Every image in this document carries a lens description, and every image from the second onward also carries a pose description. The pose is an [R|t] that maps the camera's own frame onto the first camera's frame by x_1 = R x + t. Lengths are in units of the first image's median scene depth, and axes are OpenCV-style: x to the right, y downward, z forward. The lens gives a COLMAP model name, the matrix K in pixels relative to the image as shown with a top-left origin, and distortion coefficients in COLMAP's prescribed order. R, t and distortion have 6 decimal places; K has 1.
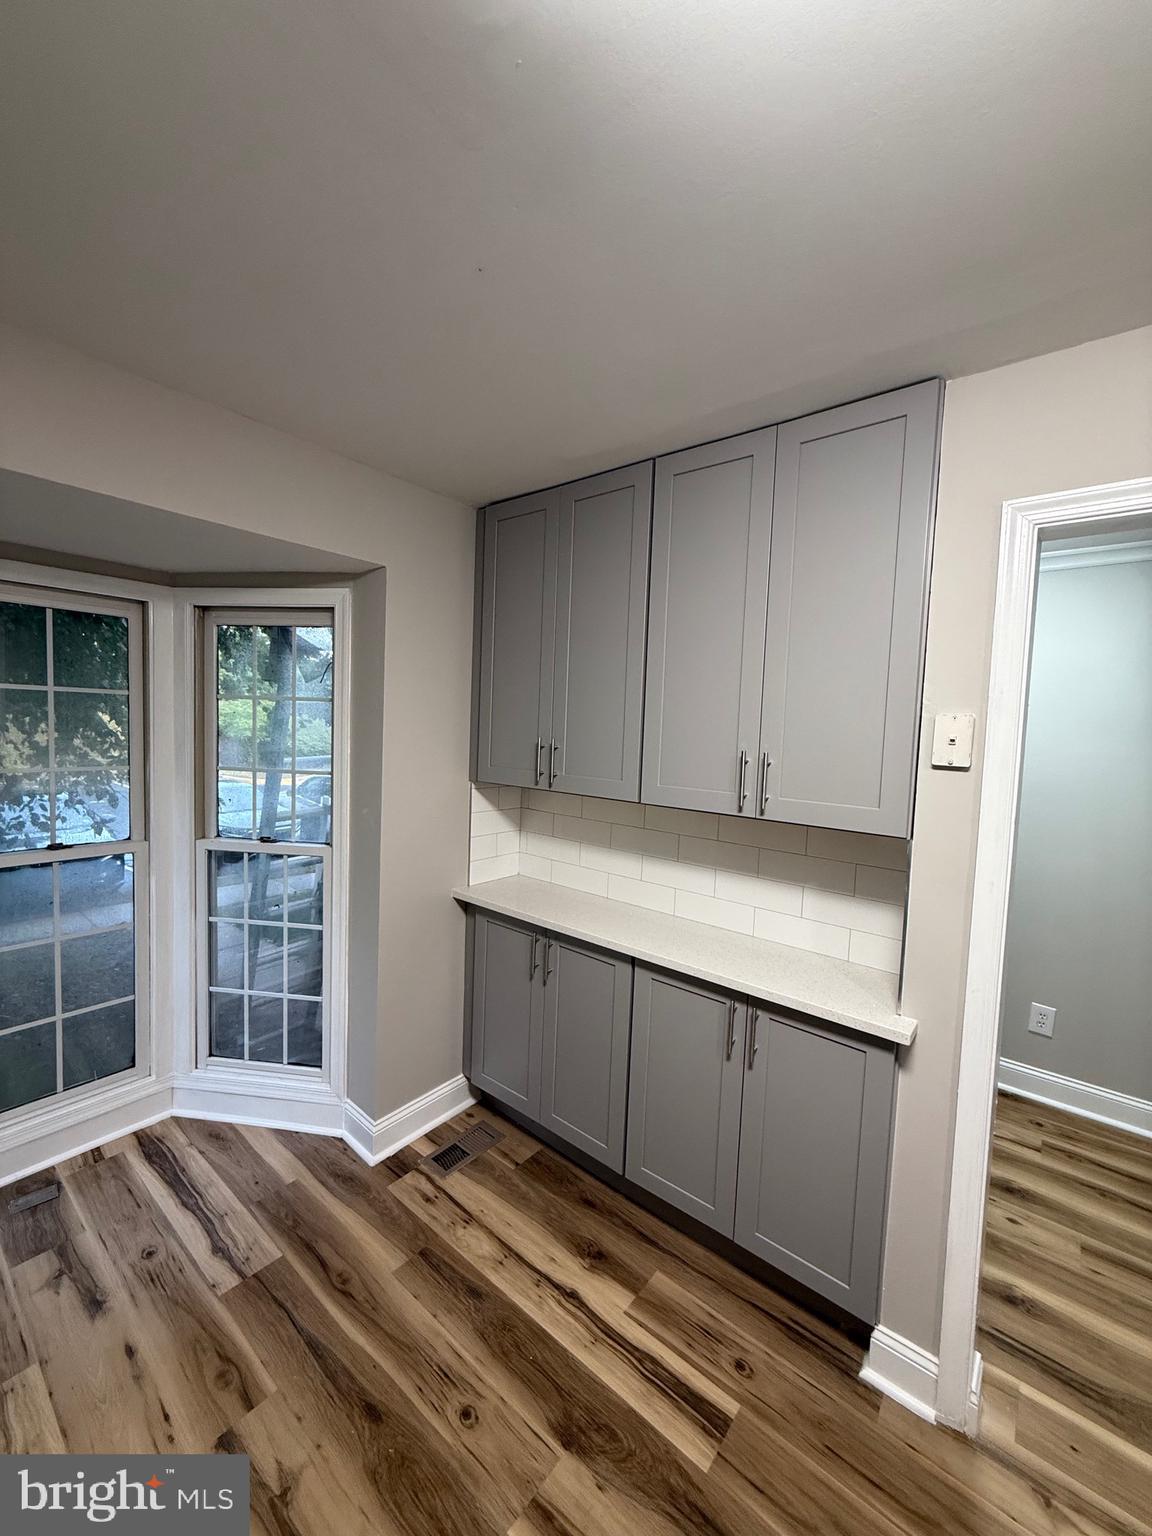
lens RADIAL K [[613.5, 0, 581.8], [0, 613.5, 769.6], [0, 0, 1]] dist [-0.000647, 0.000266]
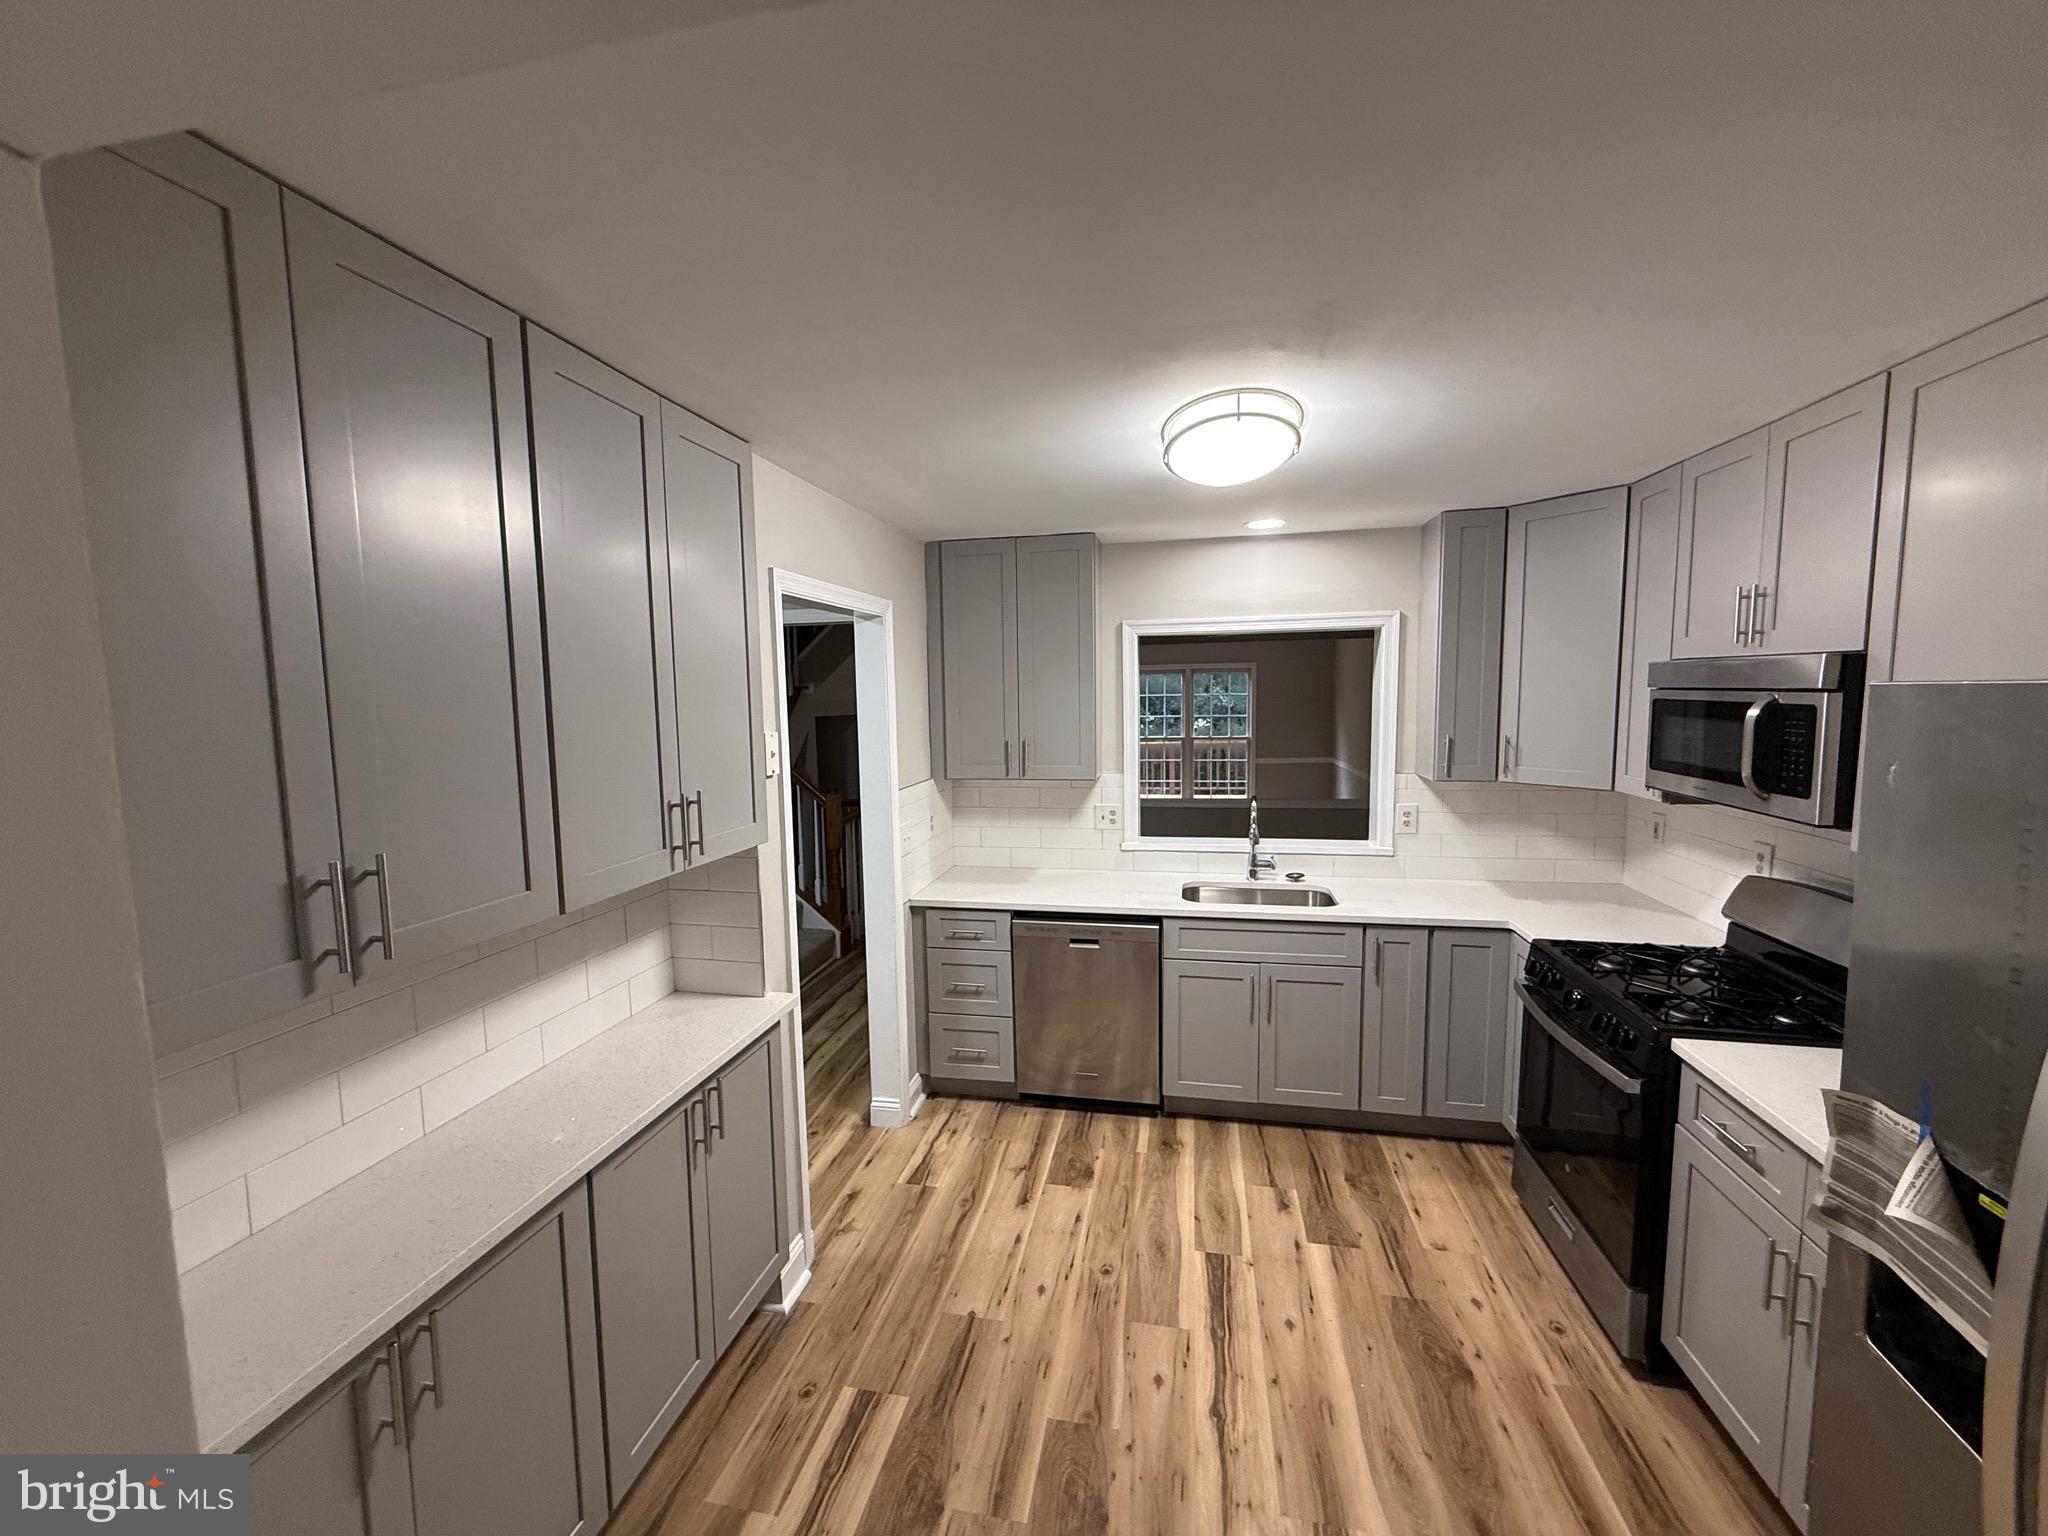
lens RADIAL K [[818.0, 0, 1025.7], [0, 818.0, 766.8], [0, 0, 1]] dist [-0.000647, 0.000266]
pose [[-0.465365, -0.112317, 0.877963, -1.016401], [0.056612, 0.986108, 0.156159, -0.229303], [-0.883306, 0.122374, -0.452542, 1.234197]]
